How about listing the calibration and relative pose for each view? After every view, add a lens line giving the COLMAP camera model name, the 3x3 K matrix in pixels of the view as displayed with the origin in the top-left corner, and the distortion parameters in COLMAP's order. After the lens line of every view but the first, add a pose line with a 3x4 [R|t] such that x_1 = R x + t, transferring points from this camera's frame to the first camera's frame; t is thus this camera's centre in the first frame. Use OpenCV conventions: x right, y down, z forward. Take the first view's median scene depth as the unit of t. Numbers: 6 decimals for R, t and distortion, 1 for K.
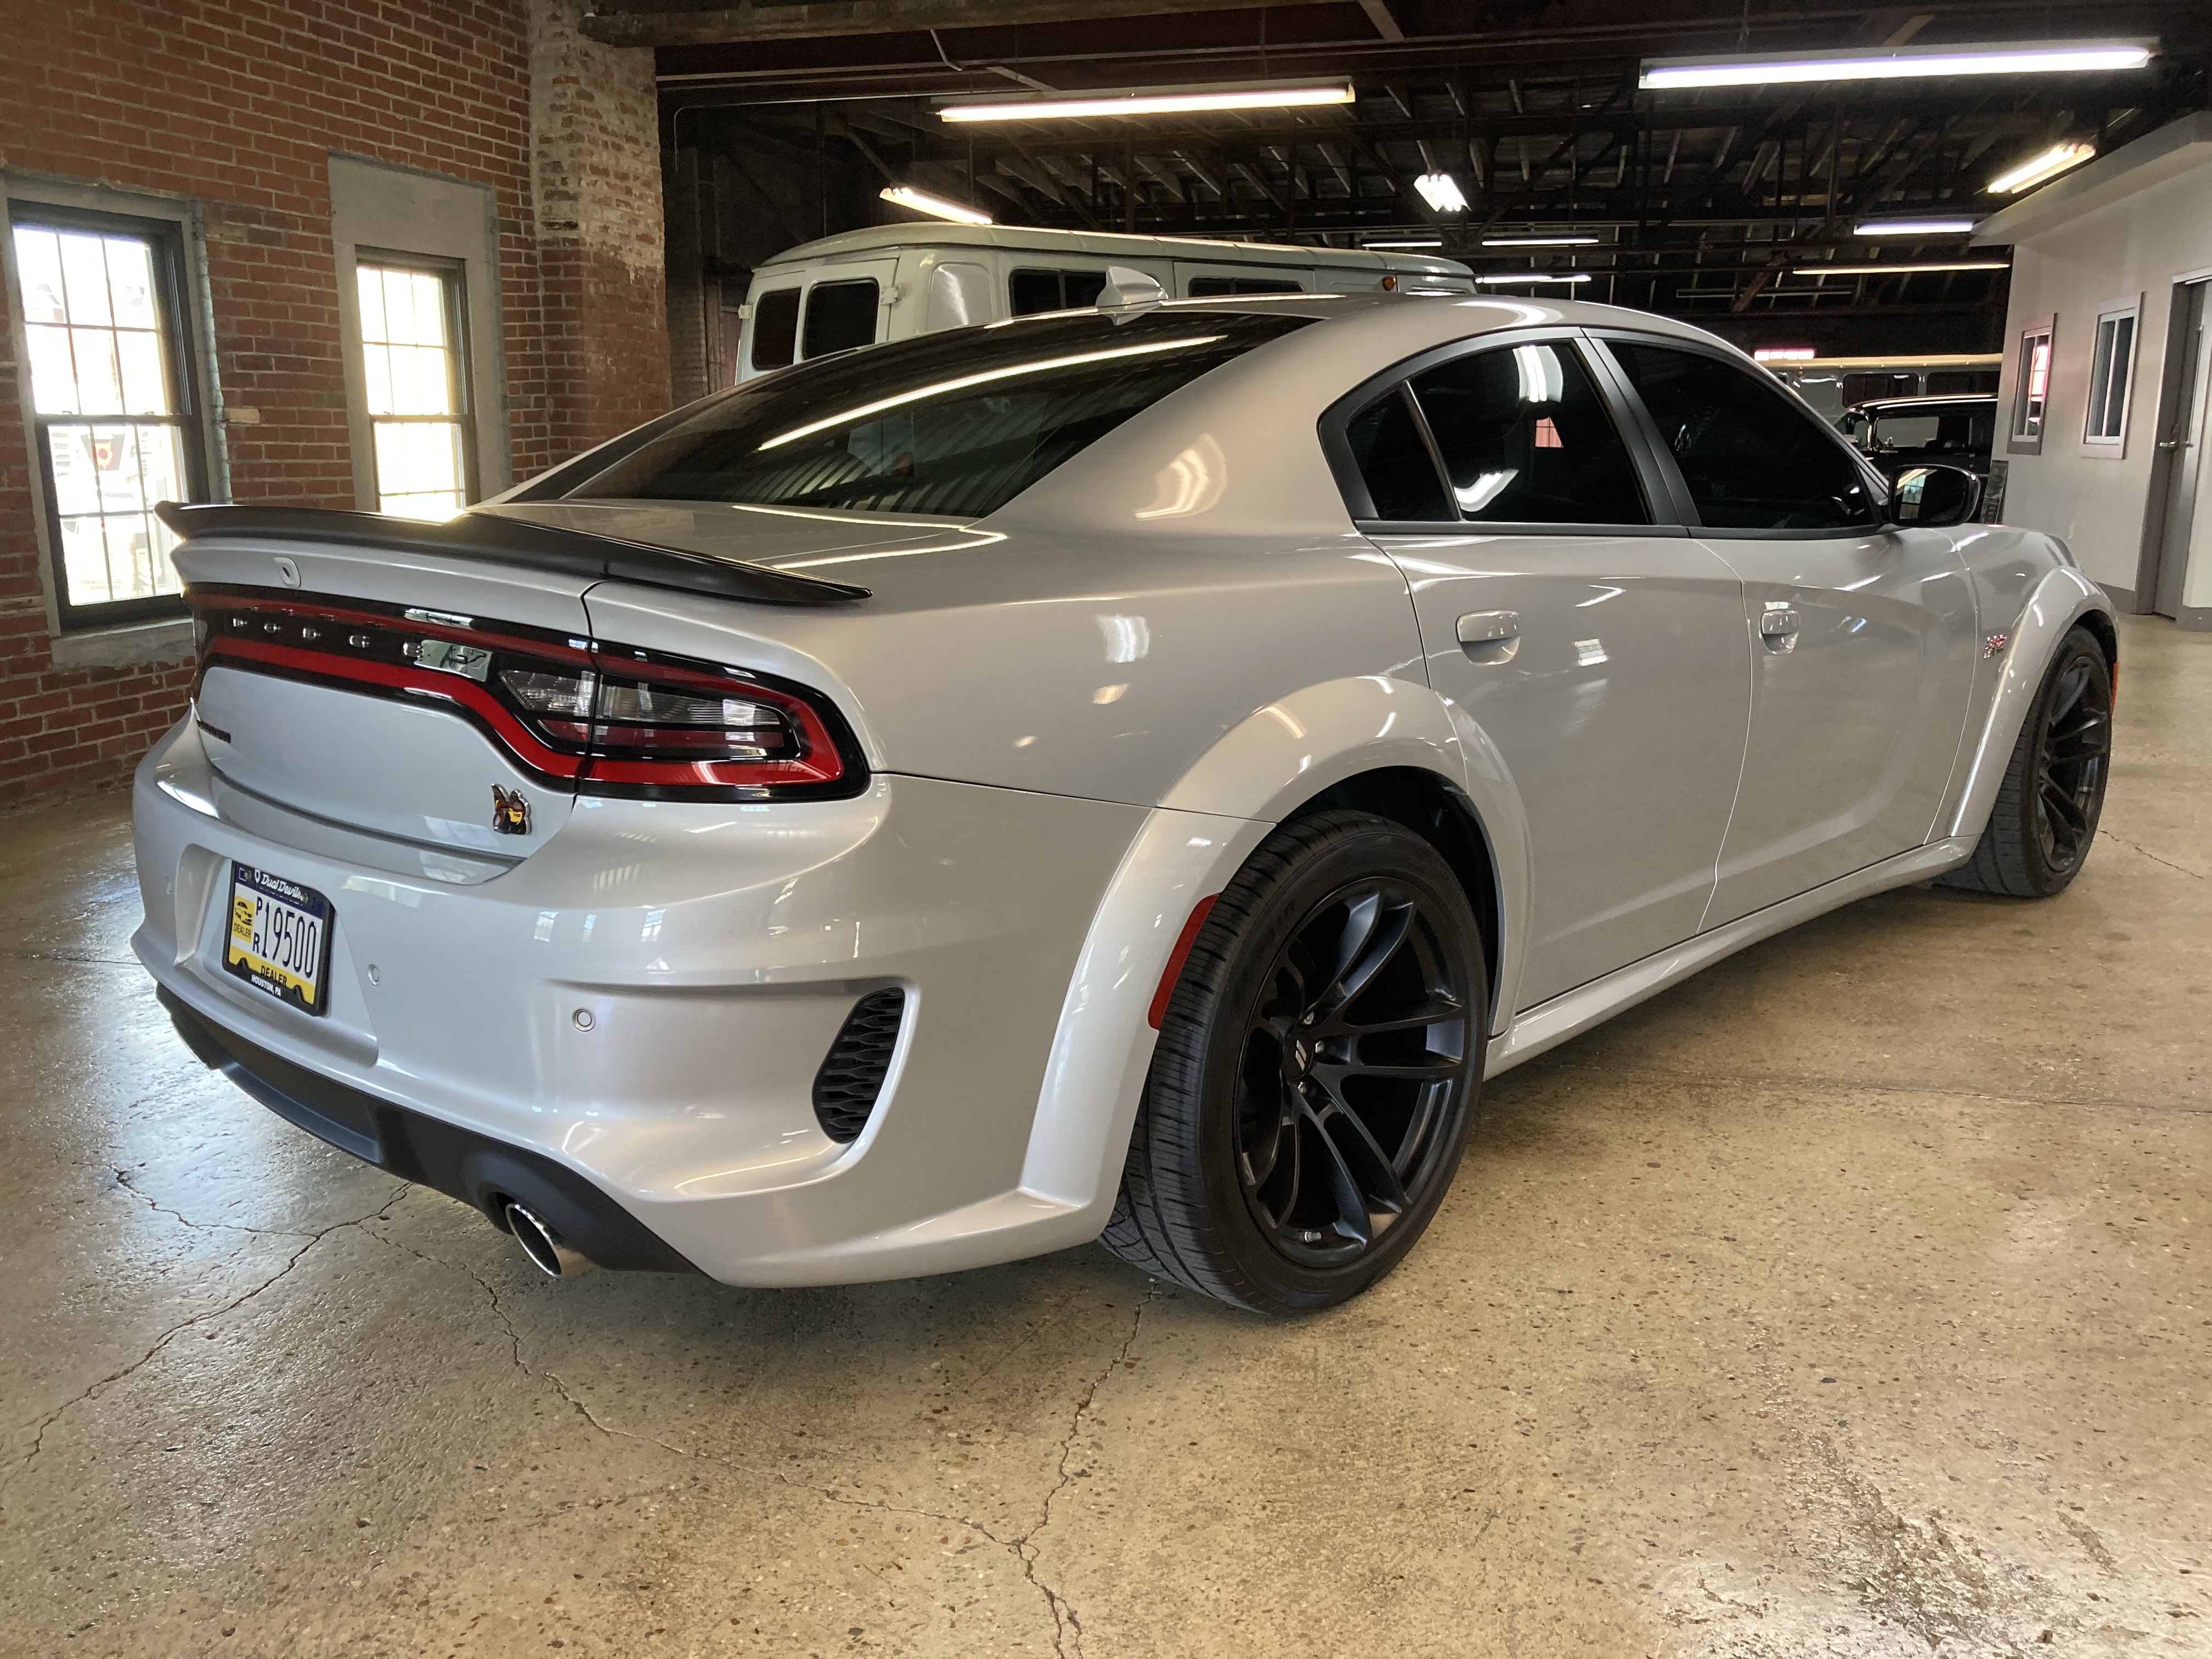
lens RADIAL K [[1806.8, 0, 1090.1], [0, 1806.8, 790.3], [0, 0, 1]] dist [0.016080, -0.009008]
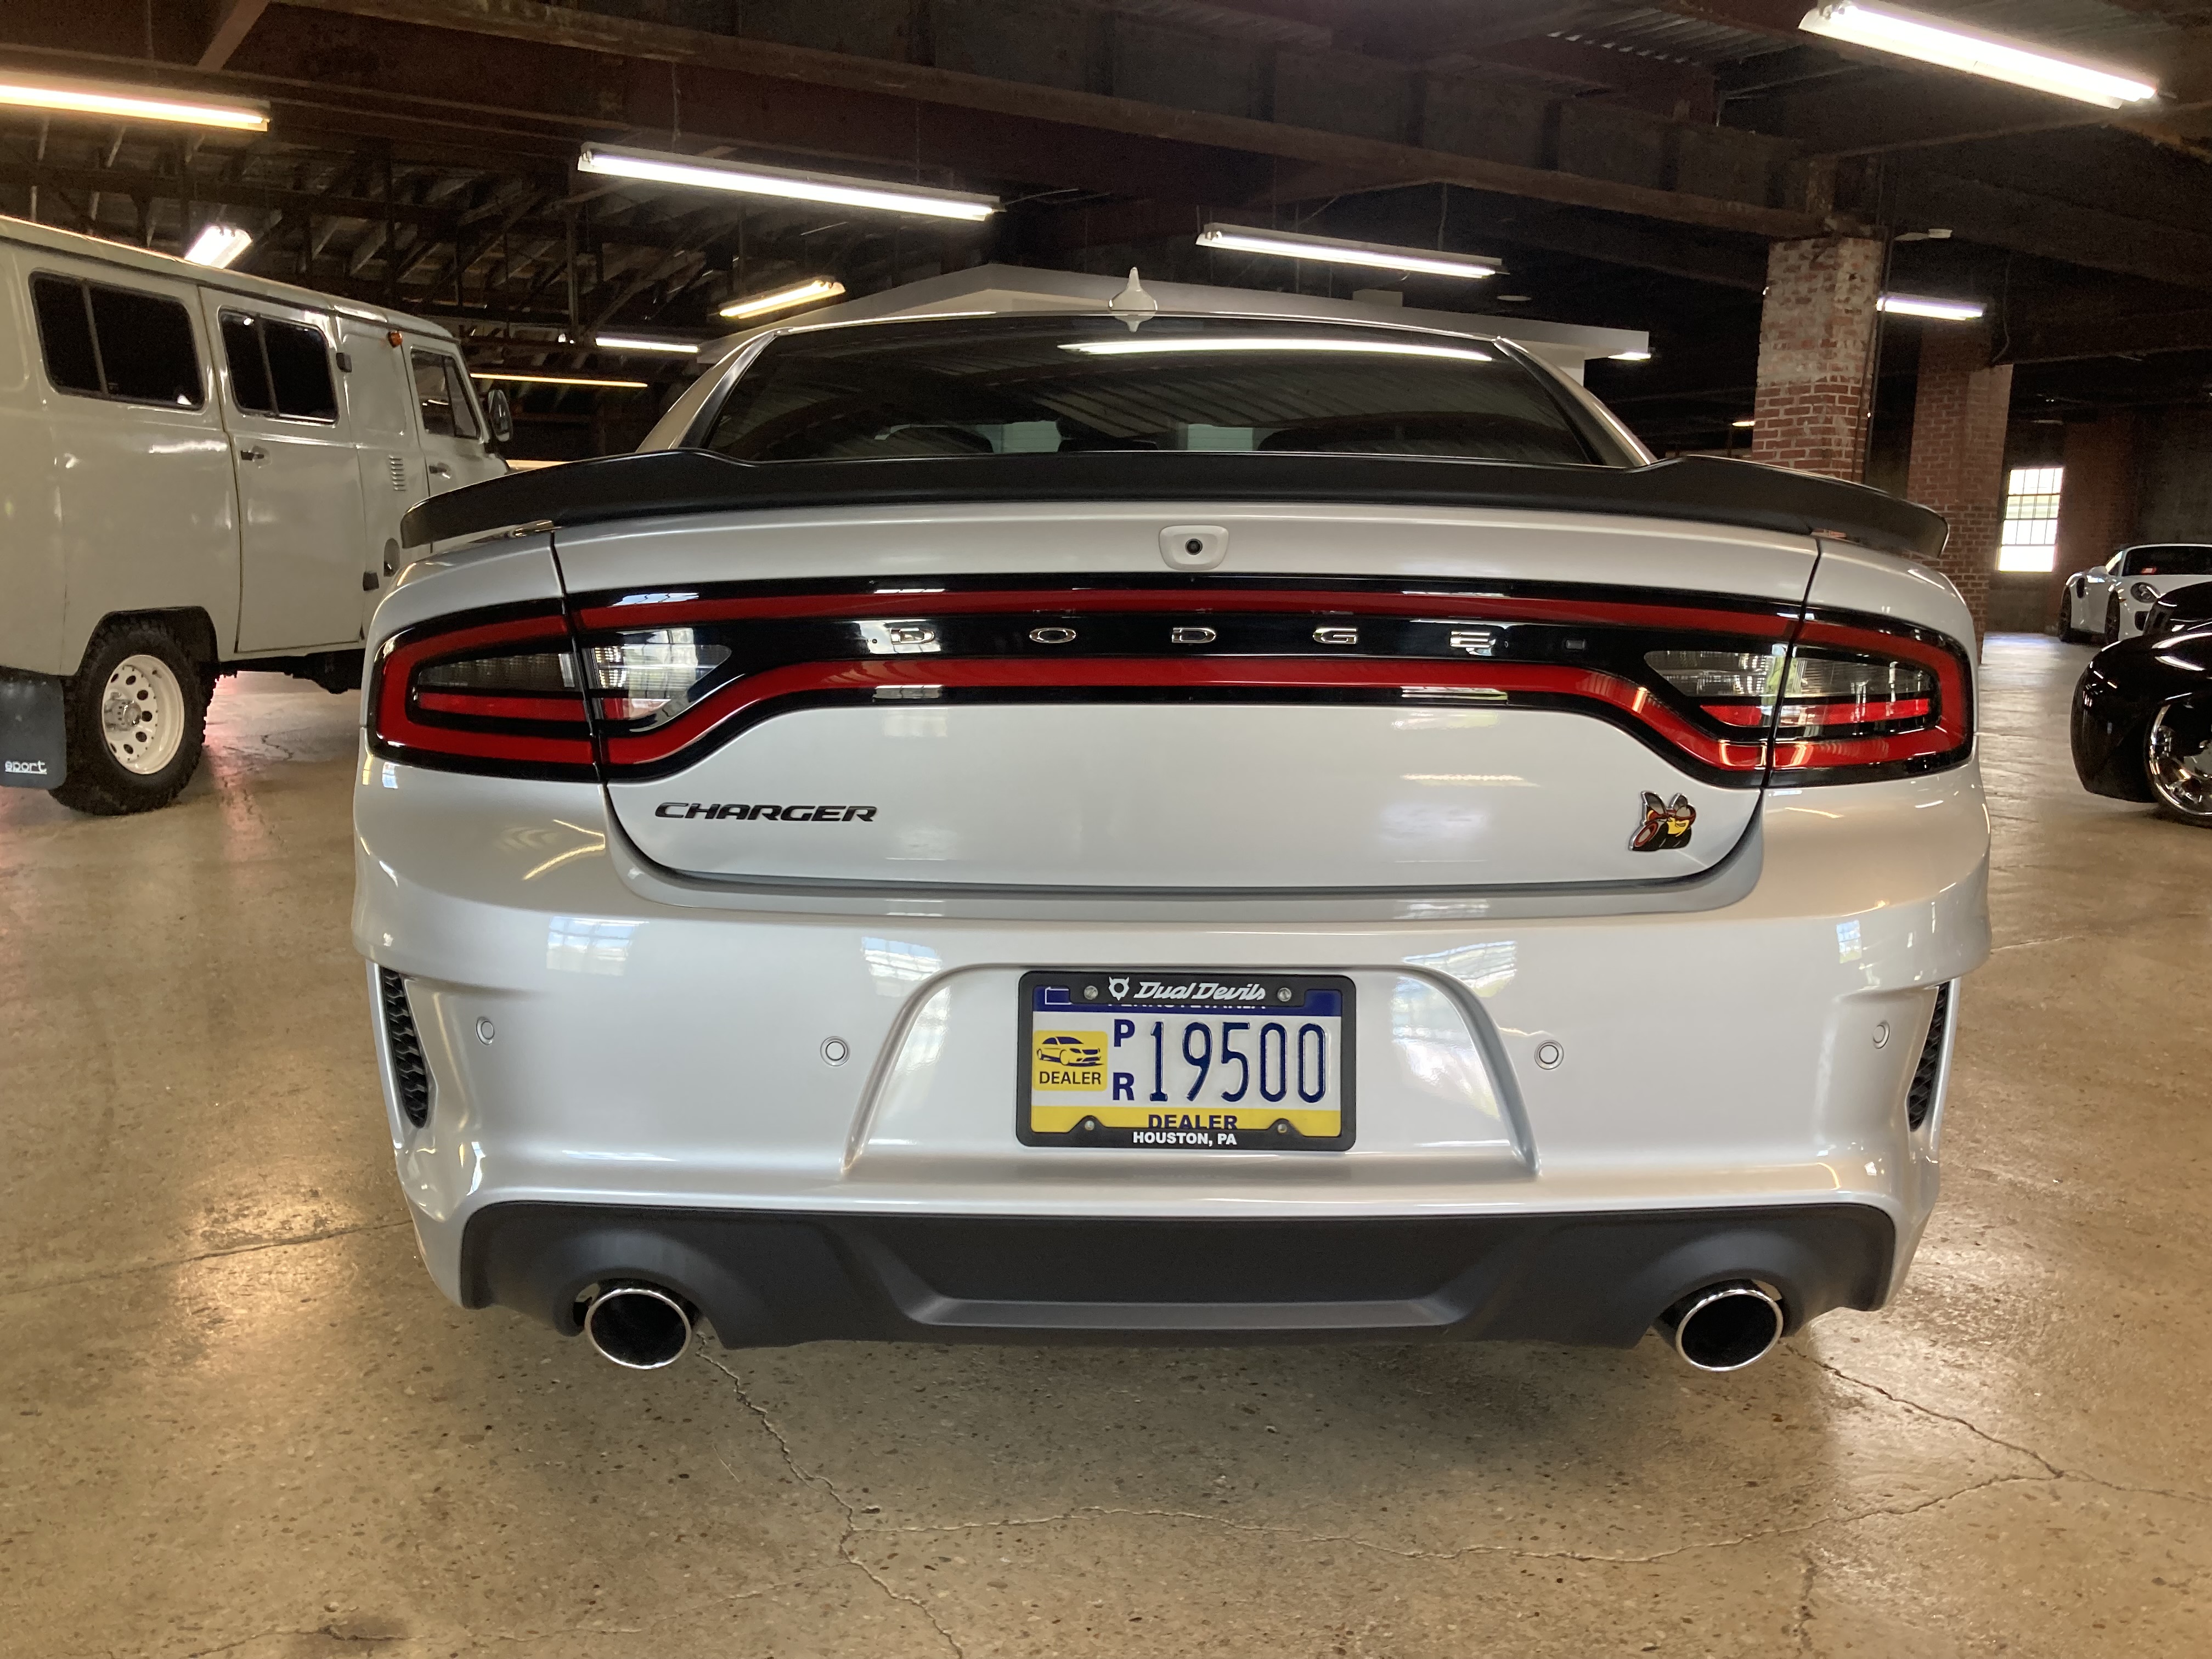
lens RADIAL K [[1806.8, 0, 1098.4], [0, 1806.8, 826.3], [0, 0, 1]] dist [0.016080, -0.009008]
pose [[0.716201, -0.092893, 0.691684, -0.330053], [0.119990, 0.992734, 0.009081, -0.007612], [-0.687502, 0.076492, 0.722143, 0.178052]]
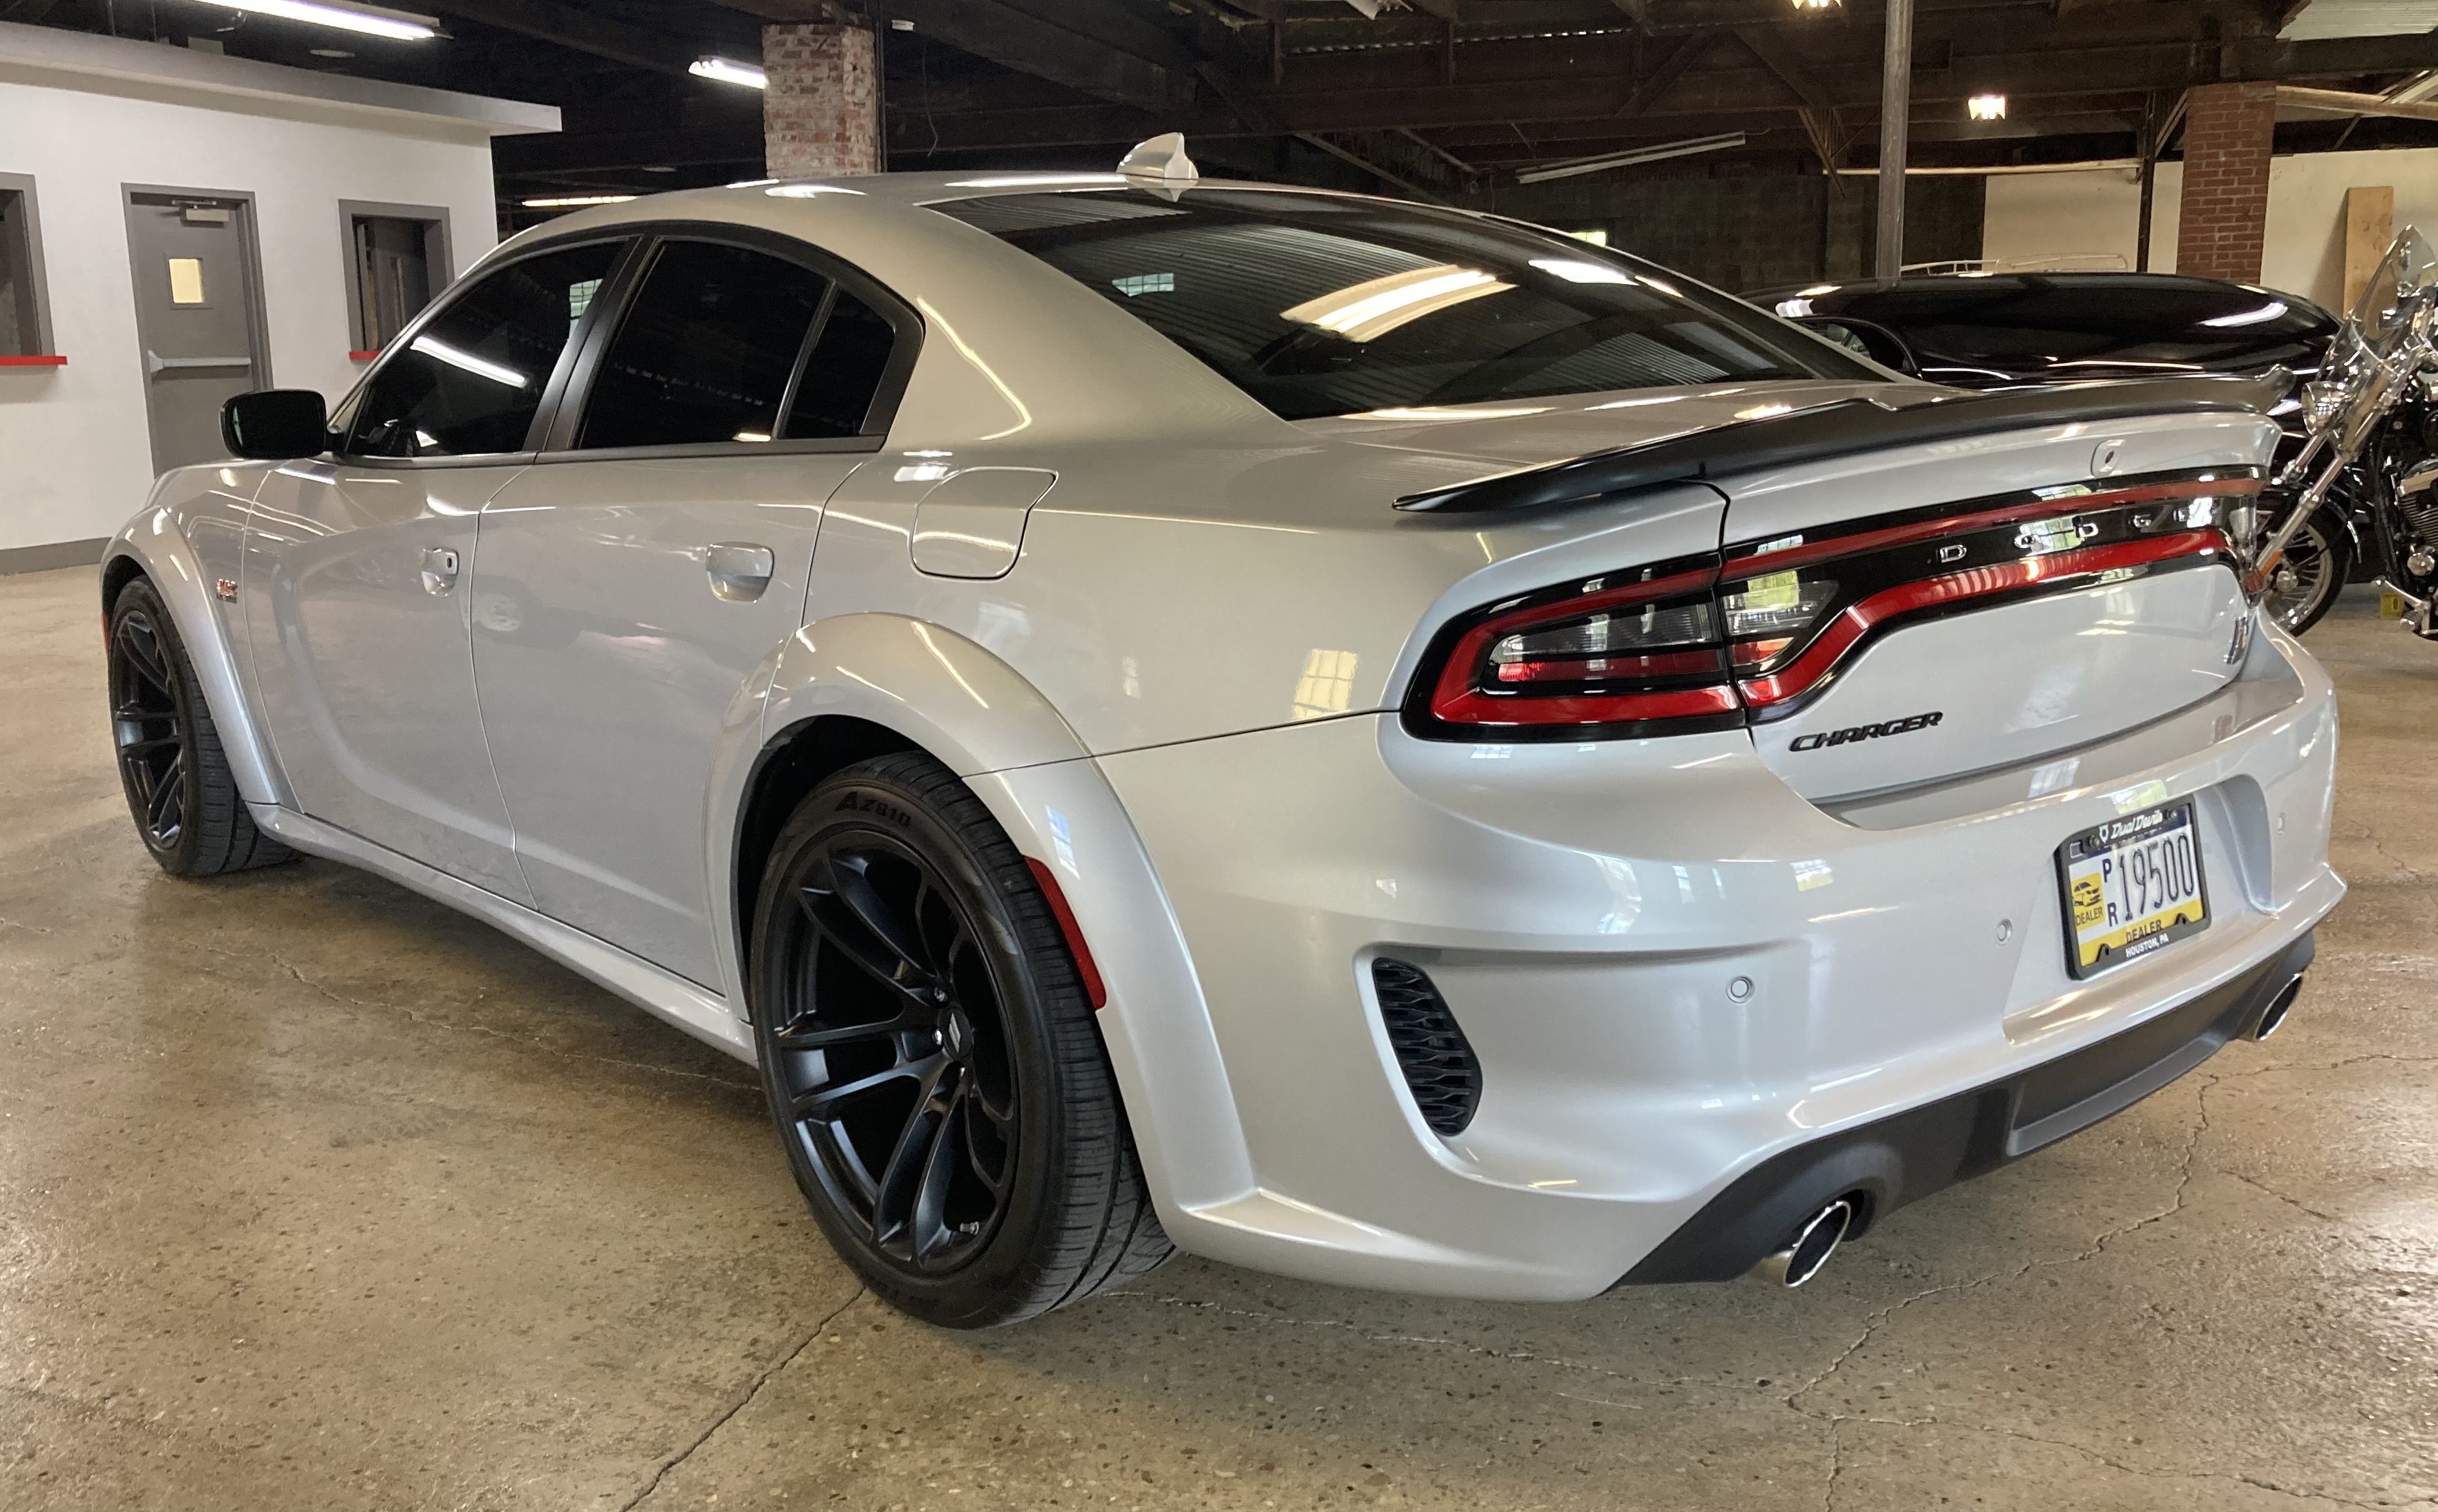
lens RADIAL K [[2138.0, 0, 1084.7], [0, 2138.0, 698.3], [0, 0, 1]] dist [0.041382, -0.000312]
pose [[0.109909, -0.169144, 0.979444, -0.512401], [0.213005, 0.966528, 0.143011, -0.087691], [-0.970850, 0.192909, 0.142258, 0.457446]]
